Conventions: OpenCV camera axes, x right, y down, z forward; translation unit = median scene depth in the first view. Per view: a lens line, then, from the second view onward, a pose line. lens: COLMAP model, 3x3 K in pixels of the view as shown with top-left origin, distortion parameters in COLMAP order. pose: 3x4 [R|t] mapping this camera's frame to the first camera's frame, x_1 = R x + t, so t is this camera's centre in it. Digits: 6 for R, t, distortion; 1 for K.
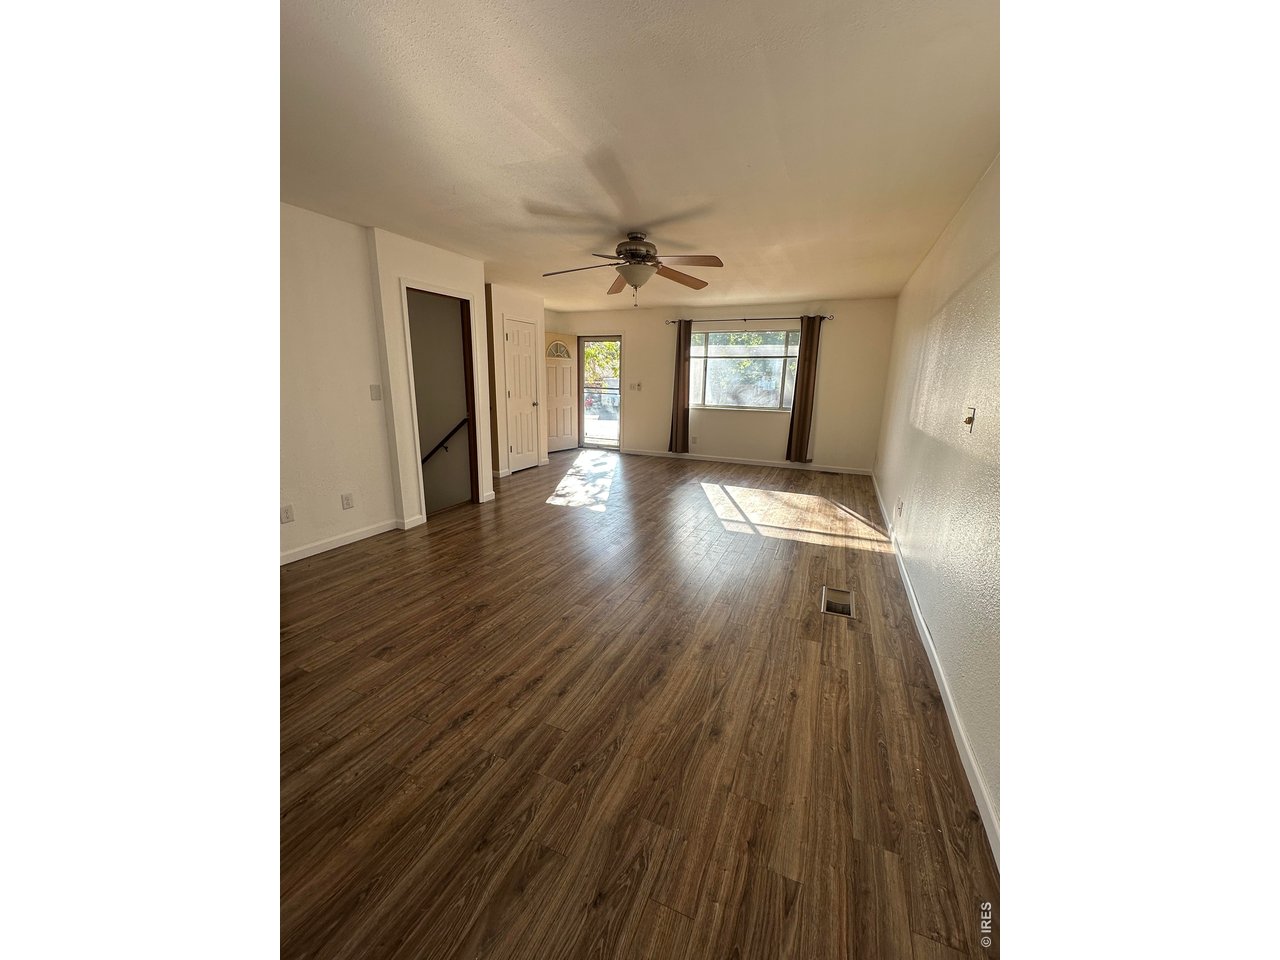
lens RADIAL K [[447.1, 0, 640.0], [0, 447.1, 480.0], [0, 0, 1]] dist [-0.000126, -0.000008]
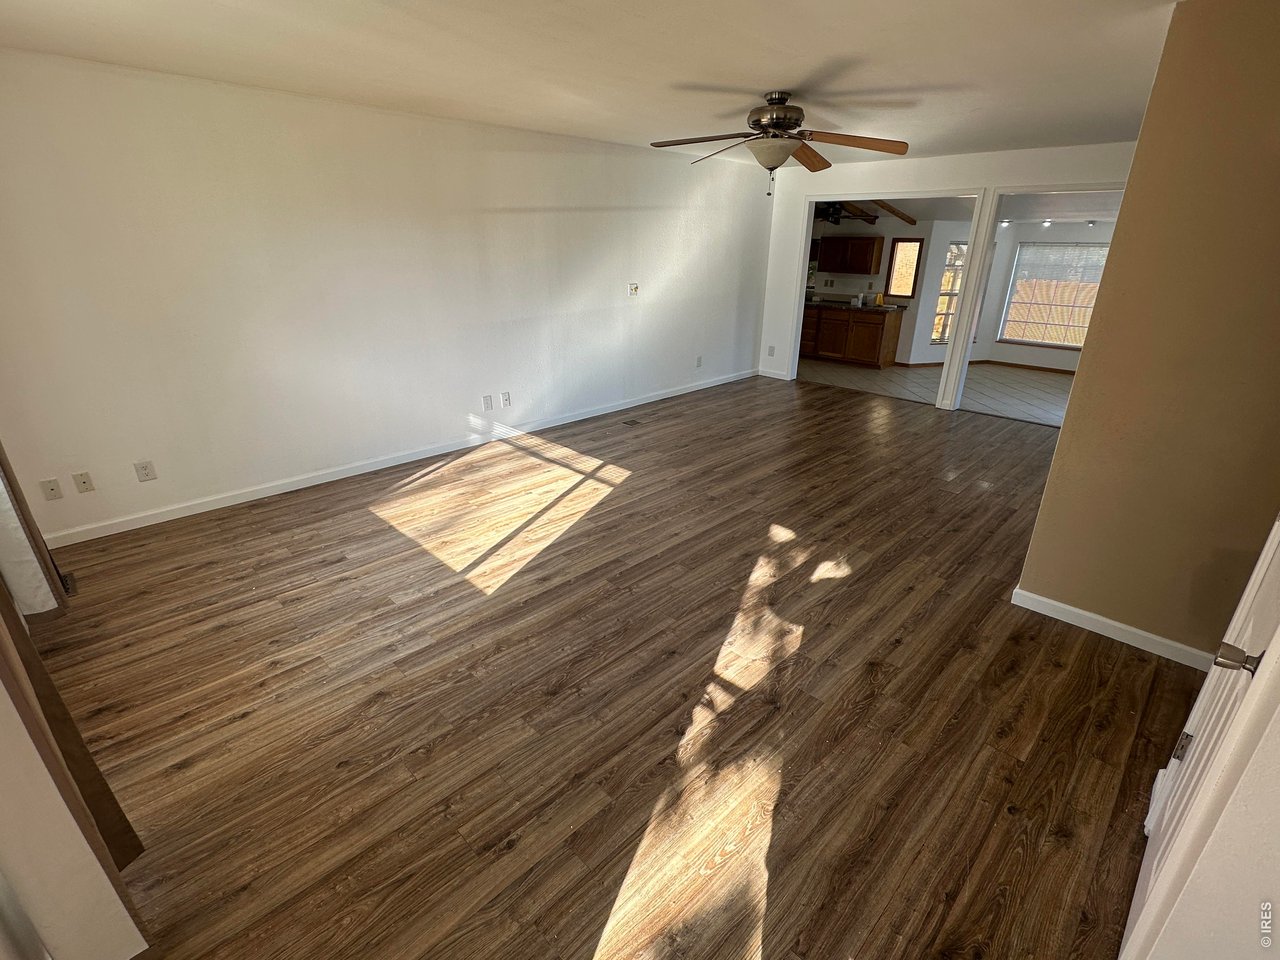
lens RADIAL K [[608.4, 0, 640.0], [0, 608.4, 480.0], [0, 0, 1]] dist [-0.001026, -0.000077]
pose [[-0.932431, -0.163754, 0.322114, -0.195479], [0.050273, 0.823964, 0.564408, -0.535824], [-0.357834, 0.542465, -0.760057, 1.934461]]
